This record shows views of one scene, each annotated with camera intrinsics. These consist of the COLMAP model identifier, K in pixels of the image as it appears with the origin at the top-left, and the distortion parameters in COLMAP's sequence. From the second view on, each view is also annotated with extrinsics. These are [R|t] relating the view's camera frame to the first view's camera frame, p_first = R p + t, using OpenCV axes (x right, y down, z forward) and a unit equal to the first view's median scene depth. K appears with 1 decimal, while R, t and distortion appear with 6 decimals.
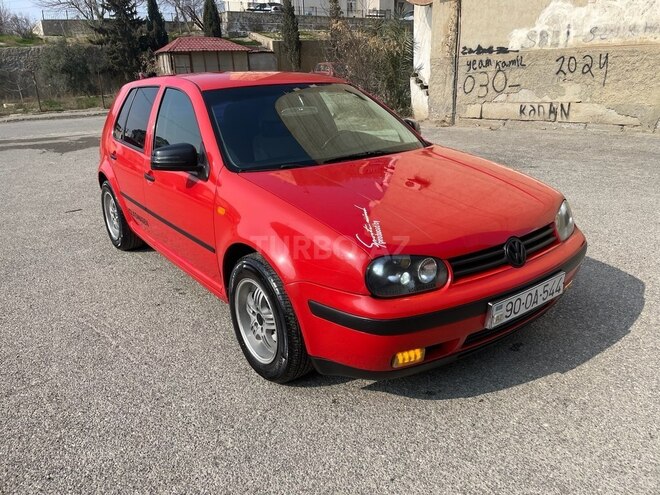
lens RADIAL K [[502.3, 0, 328.0], [0, 502.3, 243.1], [0, 0, 1]] dist [0.096793, -0.135335]
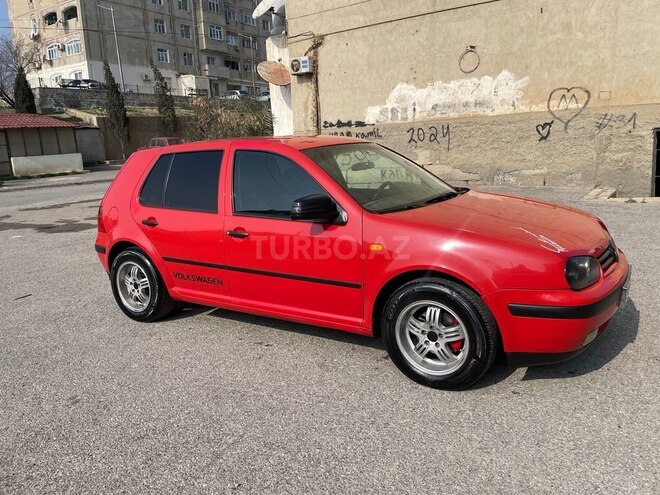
lens RADIAL K [[502.3, 0, 331.8], [0, 502.3, 242.7], [0, 0, 1]] dist [0.096793, -0.135335]
pose [[0.932107, -0.090270, 0.350753, -0.494388], [0.137724, 0.984033, -0.112740, 0.027224], [-0.334975, 0.153393, 0.929657, -0.012785]]
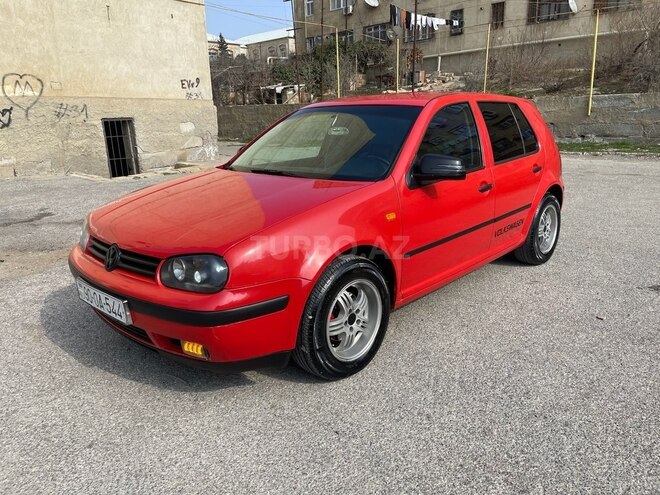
lens RADIAL K [[511.3, 0, 333.4], [0, 511.3, 244.5], [0, 0, 1]] dist [0.053165, -0.088995]
pose [[-0.279144, -0.201626, 0.938843, -1.533159], [0.328901, 0.898492, 0.290751, -0.417567], [-0.902165, 0.389948, -0.184494, 1.519321]]
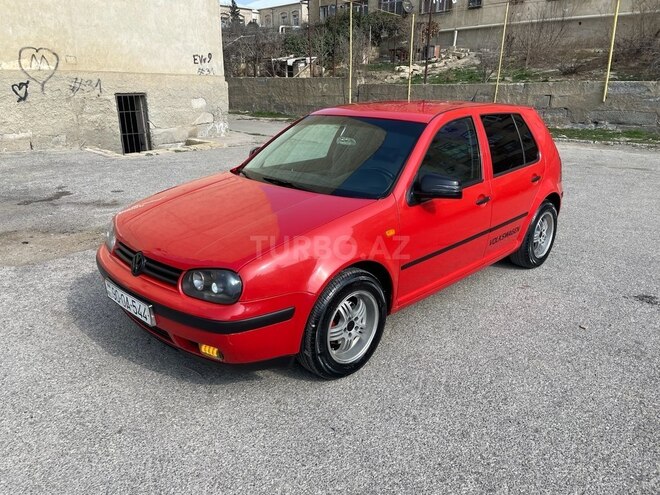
lens RADIAL K [[511.3, 0, 327.3], [0, 511.3, 251.2], [0, 0, 1]] dist [0.053165, -0.088995]
pose [[-0.248564, -0.274606, 0.928874, -1.586343], [0.303296, 0.888681, 0.343885, -0.495400], [-0.919906, 0.367201, -0.137607, 1.504640]]
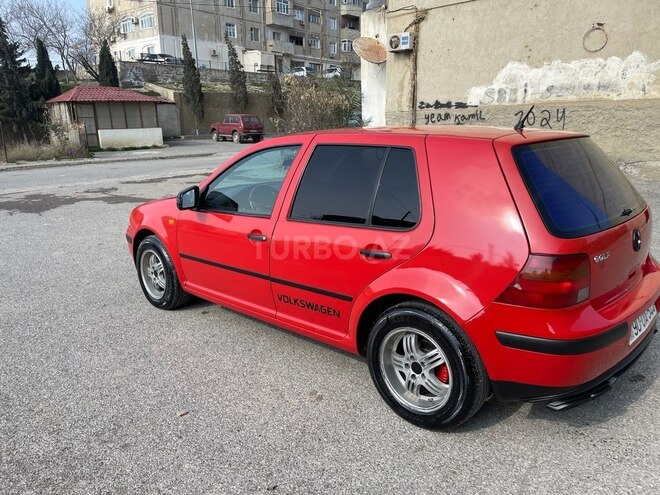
lens RADIAL K [[502.3, 0, 321.5], [0, 502.3, 252.2], [0, 0, 1]] dist [0.096793, -0.135335]
pose [[0.968840, -0.056912, 0.241060, -0.783209], [0.075358, 0.994836, -0.067996, -0.041908], [-0.235945, 0.084043, 0.968125, 0.135399]]
